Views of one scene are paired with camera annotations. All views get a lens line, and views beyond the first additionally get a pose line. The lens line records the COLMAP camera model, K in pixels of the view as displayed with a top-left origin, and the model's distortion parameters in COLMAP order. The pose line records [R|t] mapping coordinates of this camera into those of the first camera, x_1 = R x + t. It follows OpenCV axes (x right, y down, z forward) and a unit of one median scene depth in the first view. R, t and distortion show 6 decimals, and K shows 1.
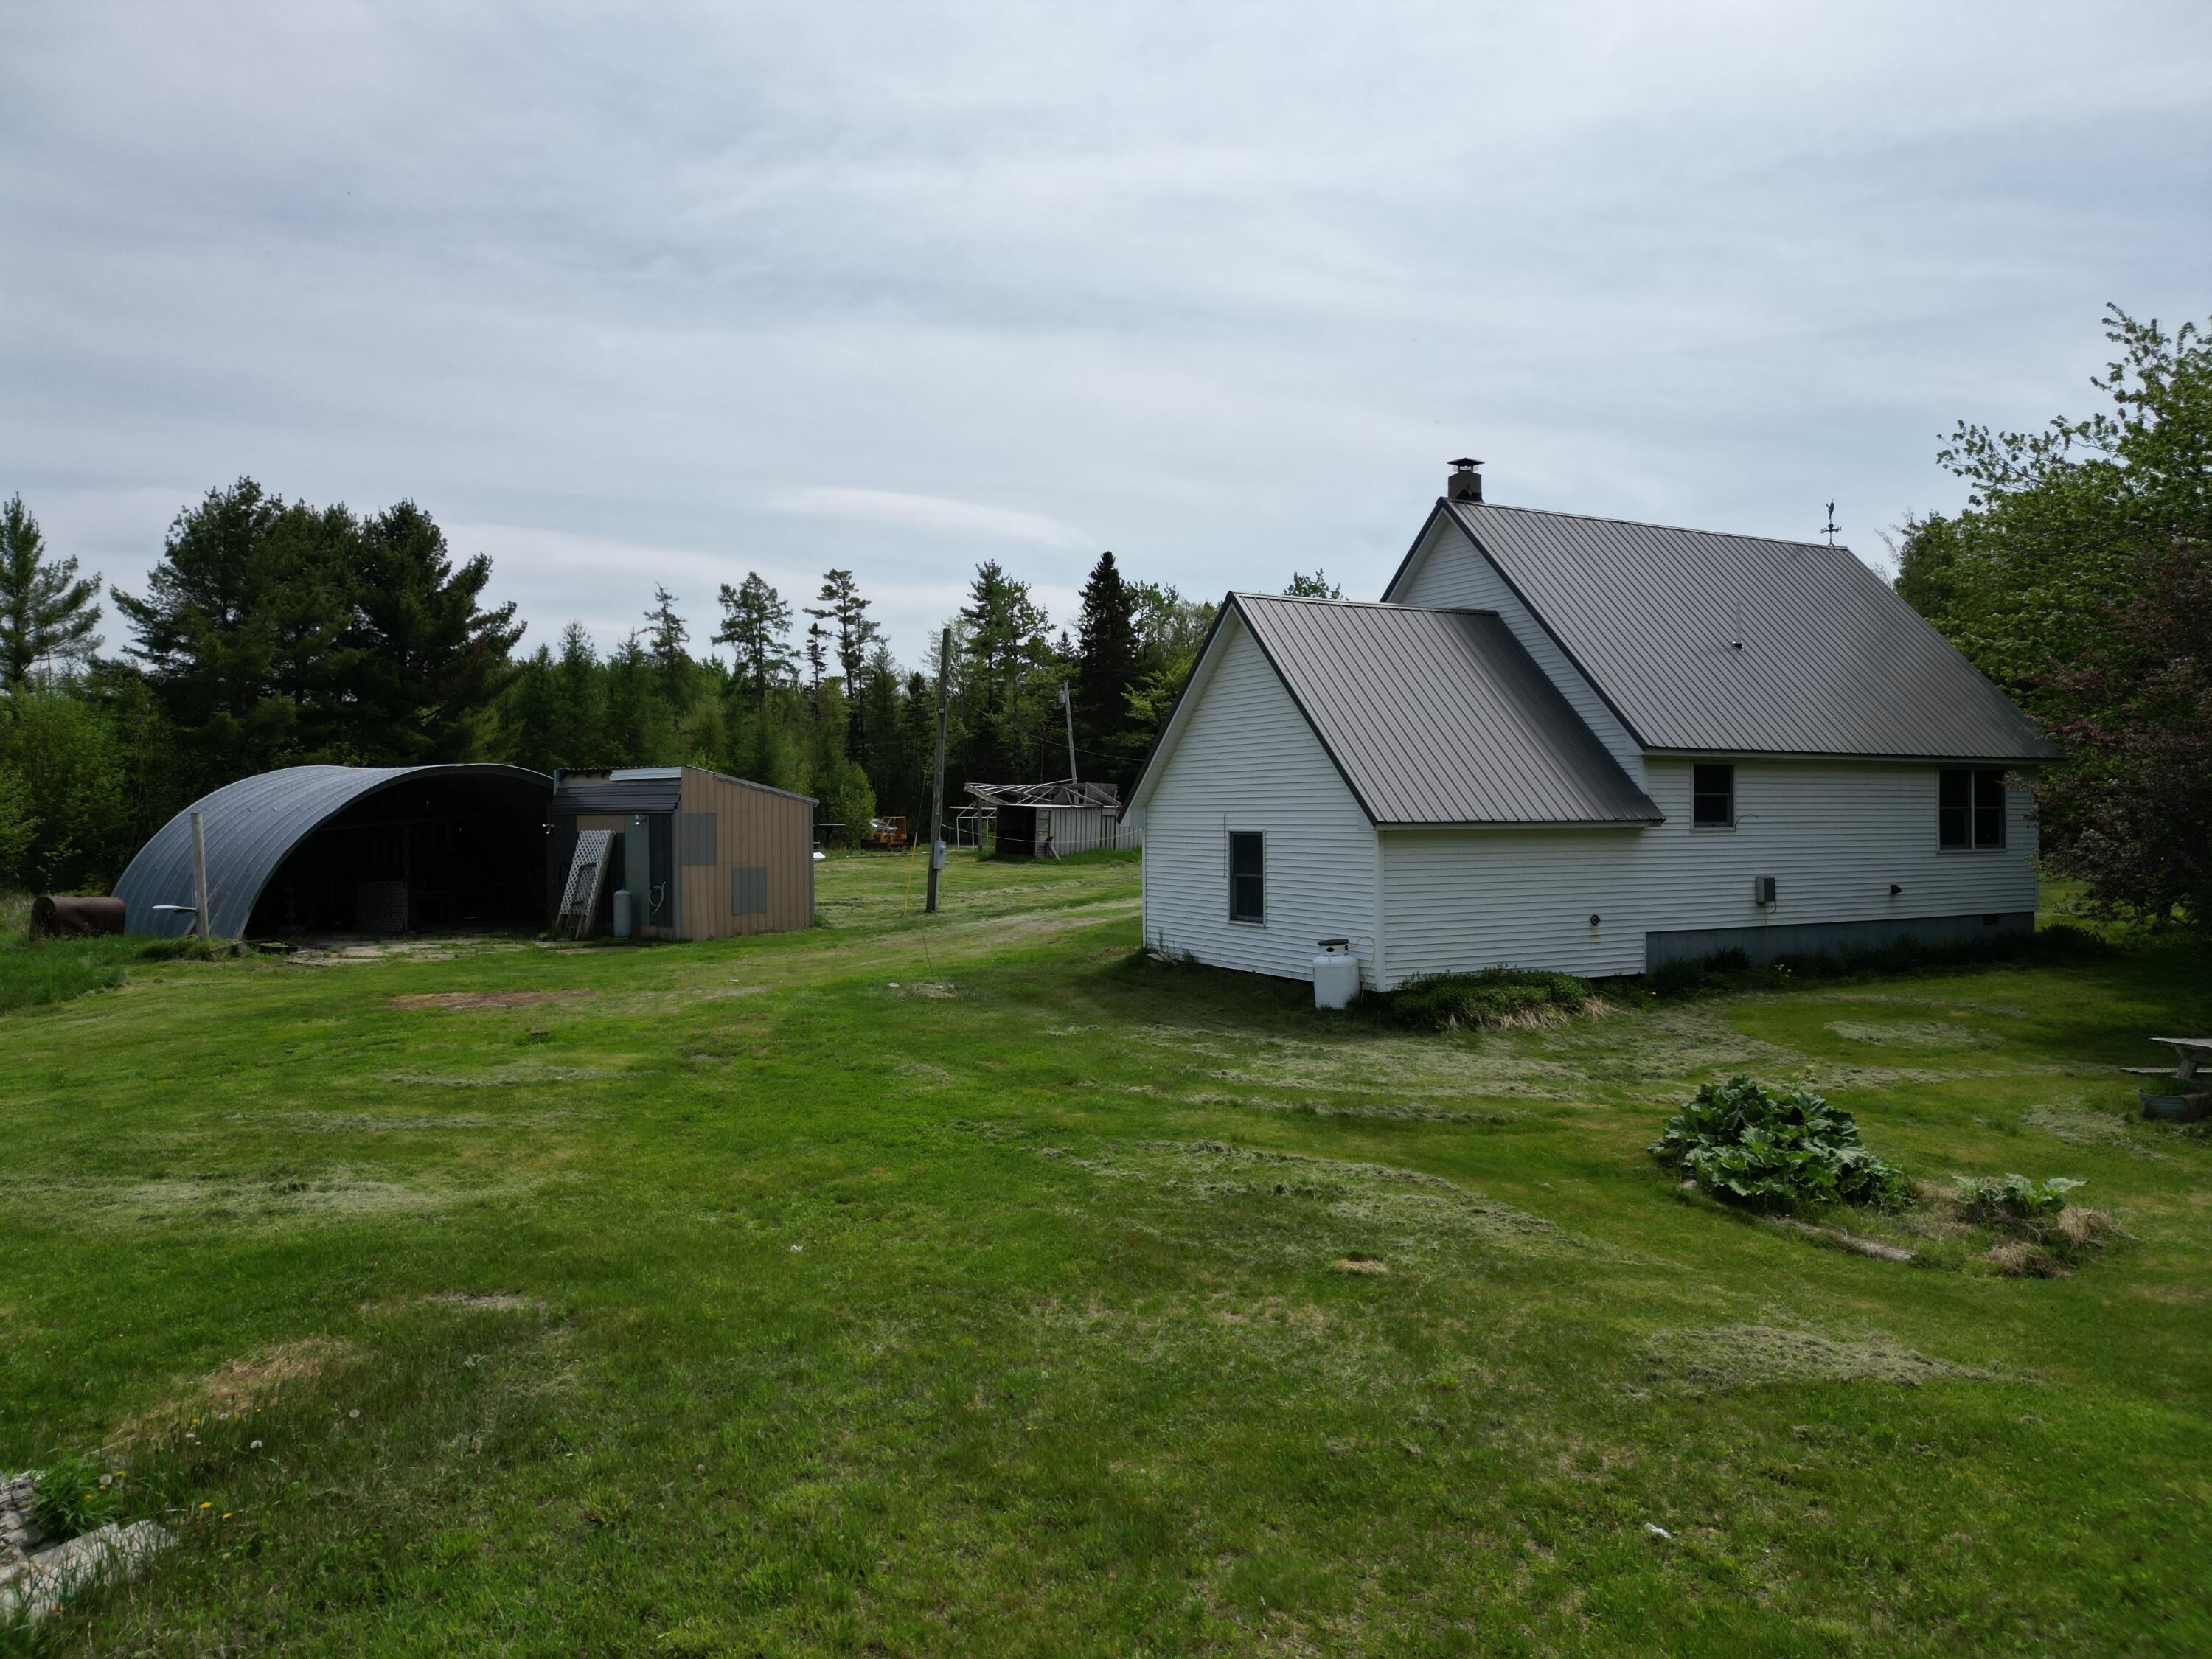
lens RADIAL K [[1540.9, 0, 1105.6], [0, 1540.9, 818.3], [0, 0, 1]] dist [0.087723, -0.086022]
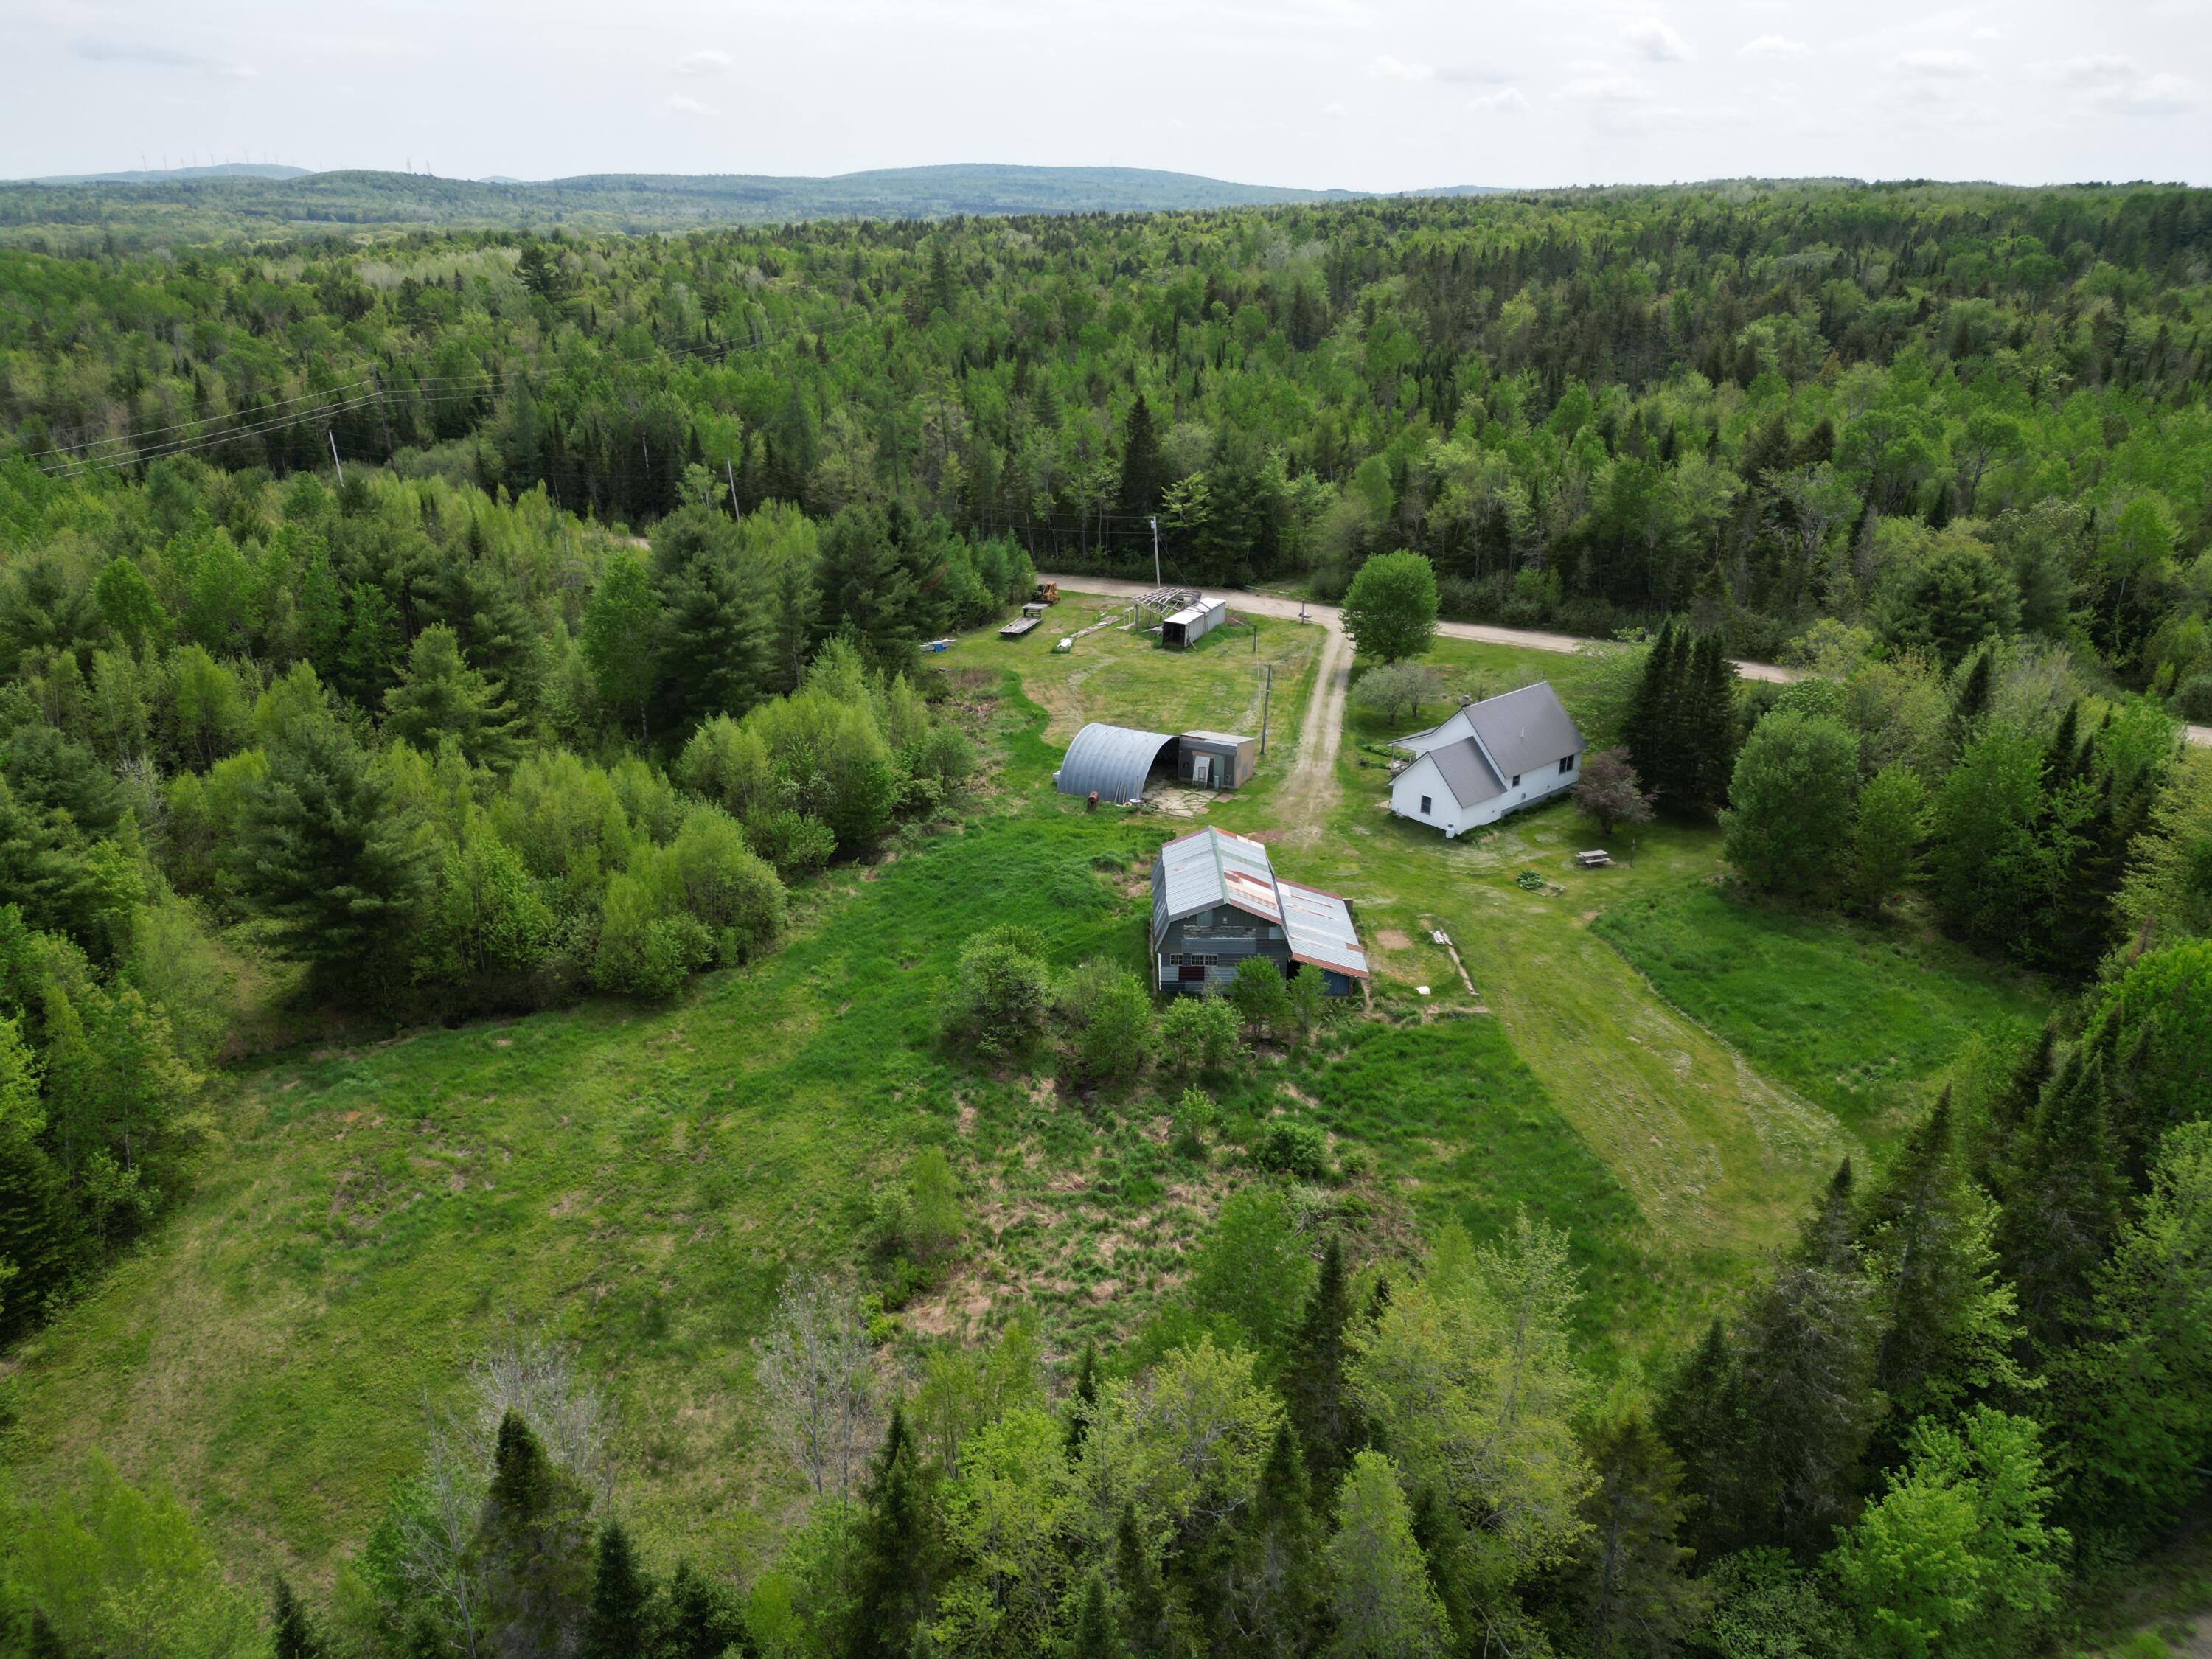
lens RADIAL K [[1556.9, 0, 1104.4], [0, 1556.9, 829.9], [0, 0, 1]] dist [0.001718, 0.000126]
pose [[0.980077, -0.065844, 0.187387, -1.915718], [-0.006142, 0.932952, 0.359948, -1.728556], [-0.198524, -0.353927, 0.913960, -3.462676]]
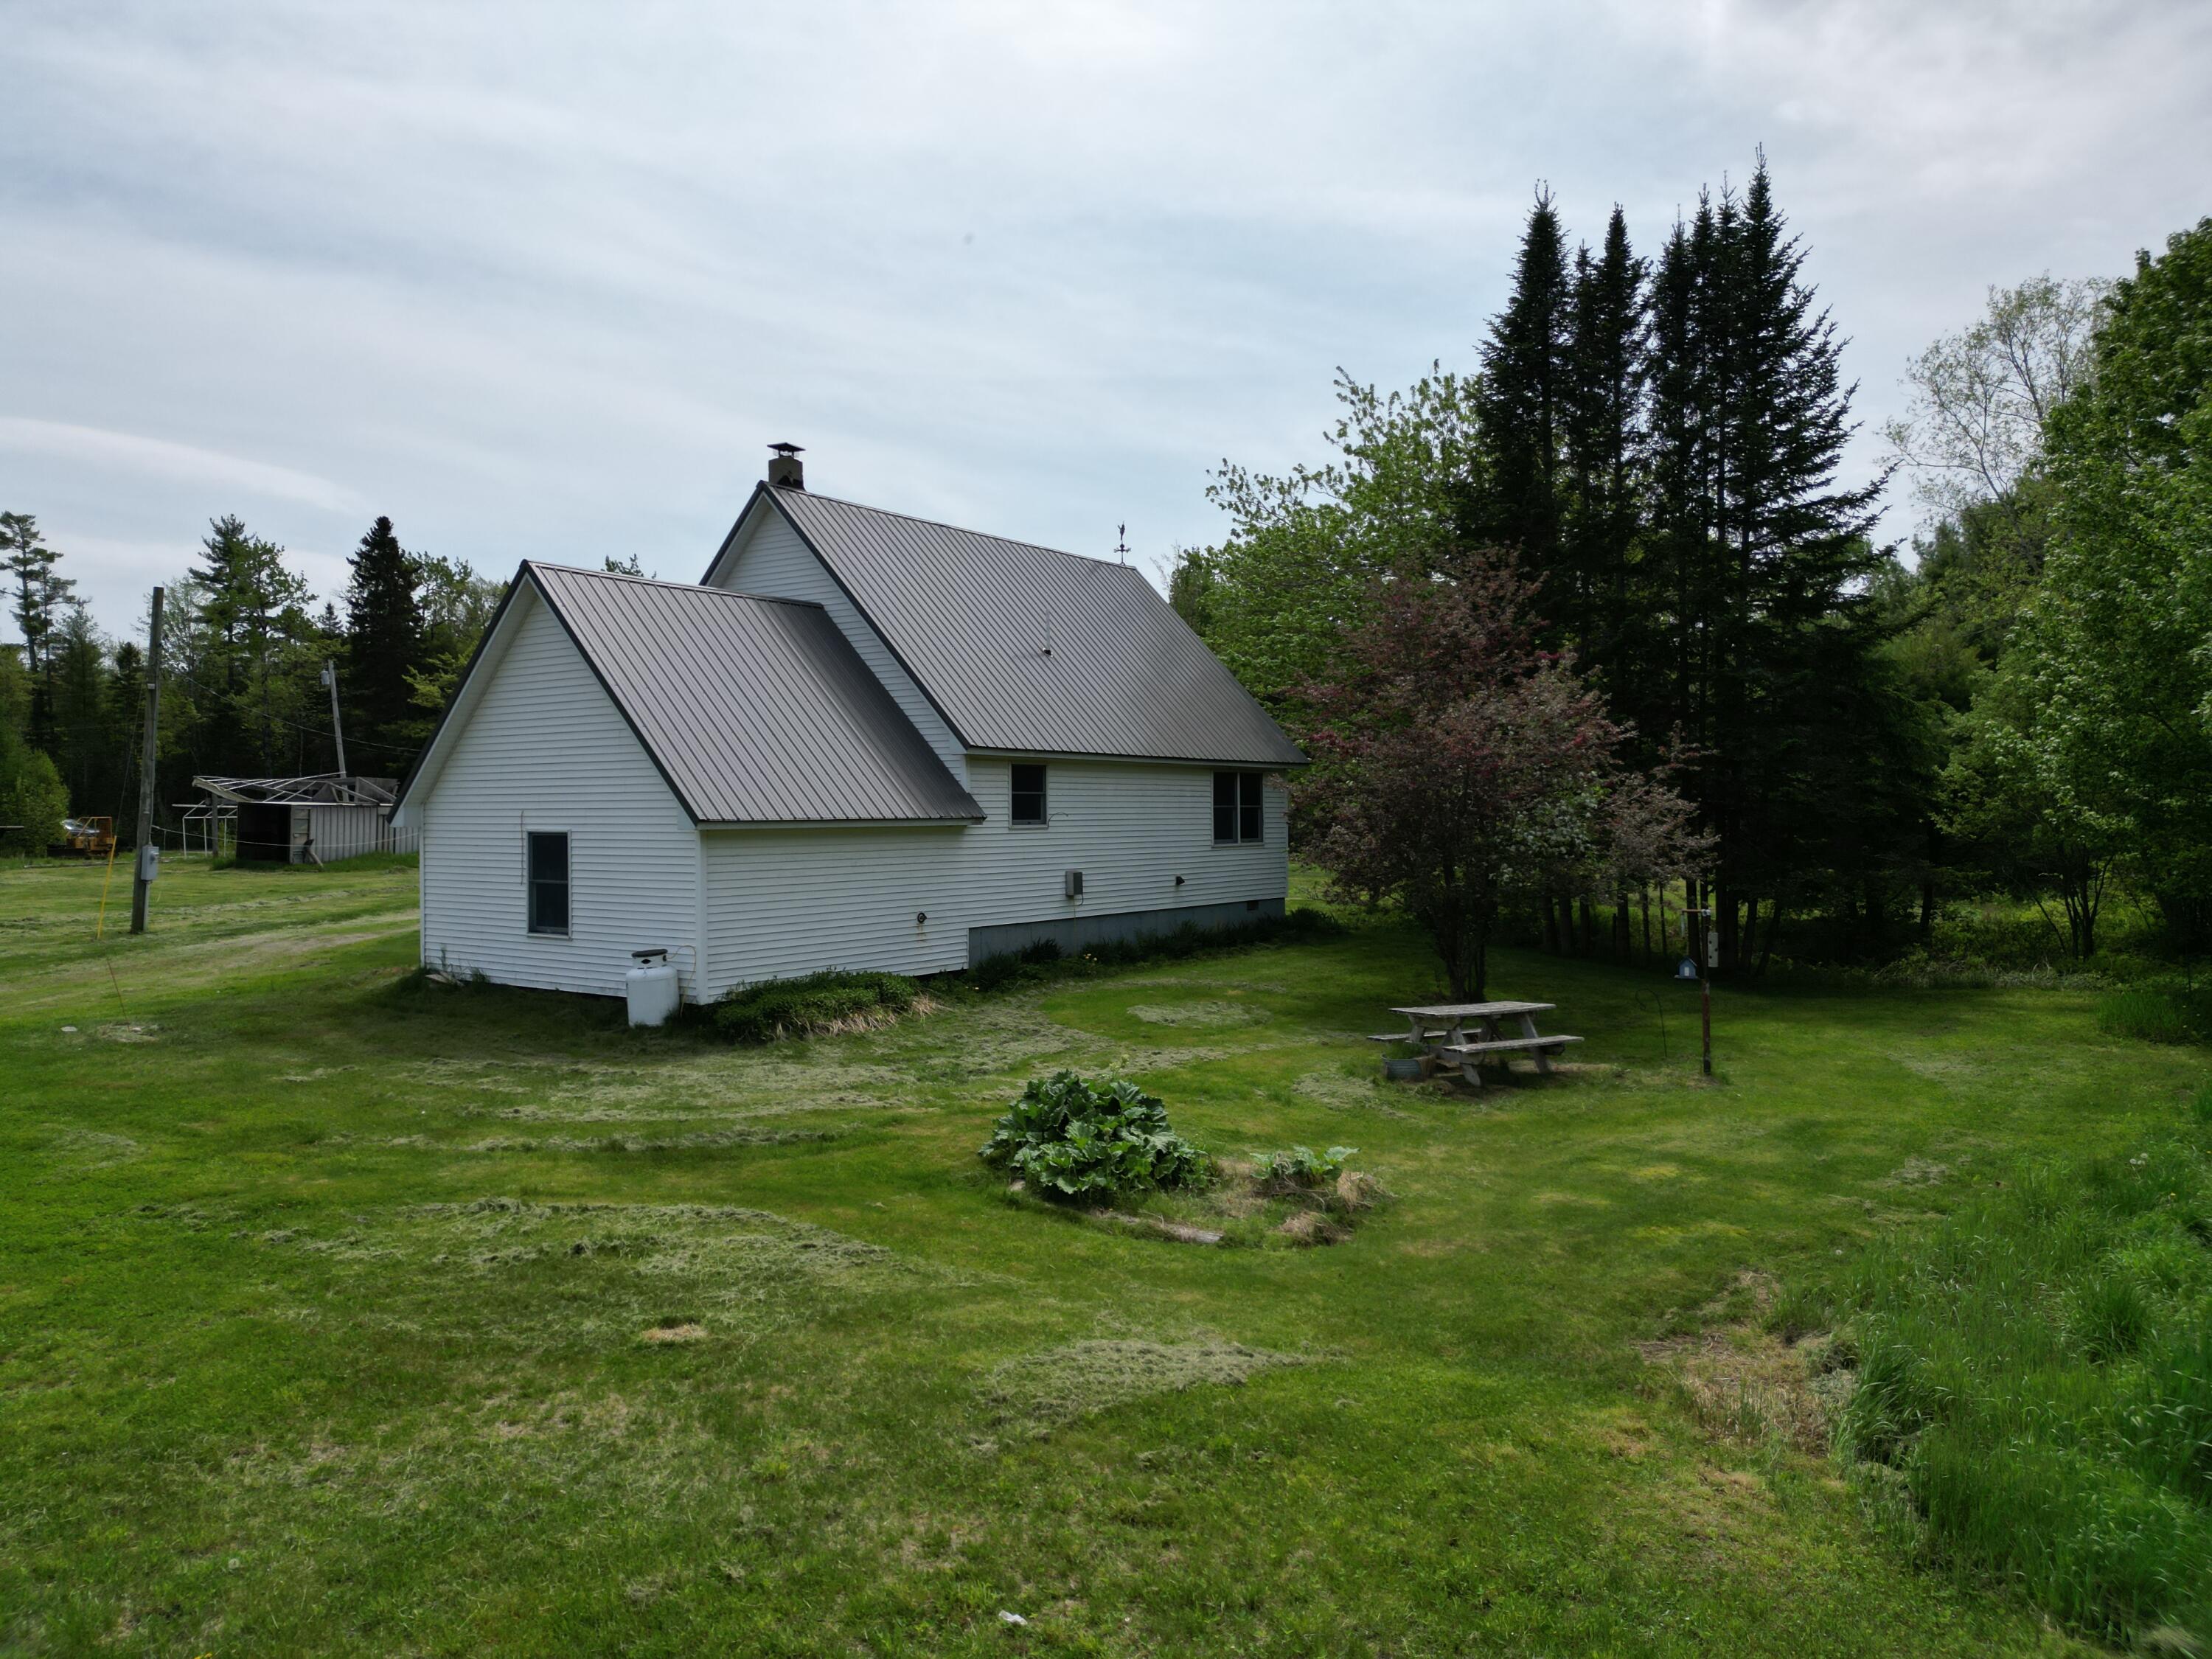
lens RADIAL K [[1540.9, 0, 1098.9], [0, 1540.9, 833.1], [0, 0, 1]] dist [0.087723, -0.086022]
pose [[0.910542, -0.006421, 0.413366, 0.009840], [0.002376, 0.999944, 0.010298, 0.000958], [-0.413409, -0.008395, 0.910507, 0.052021]]
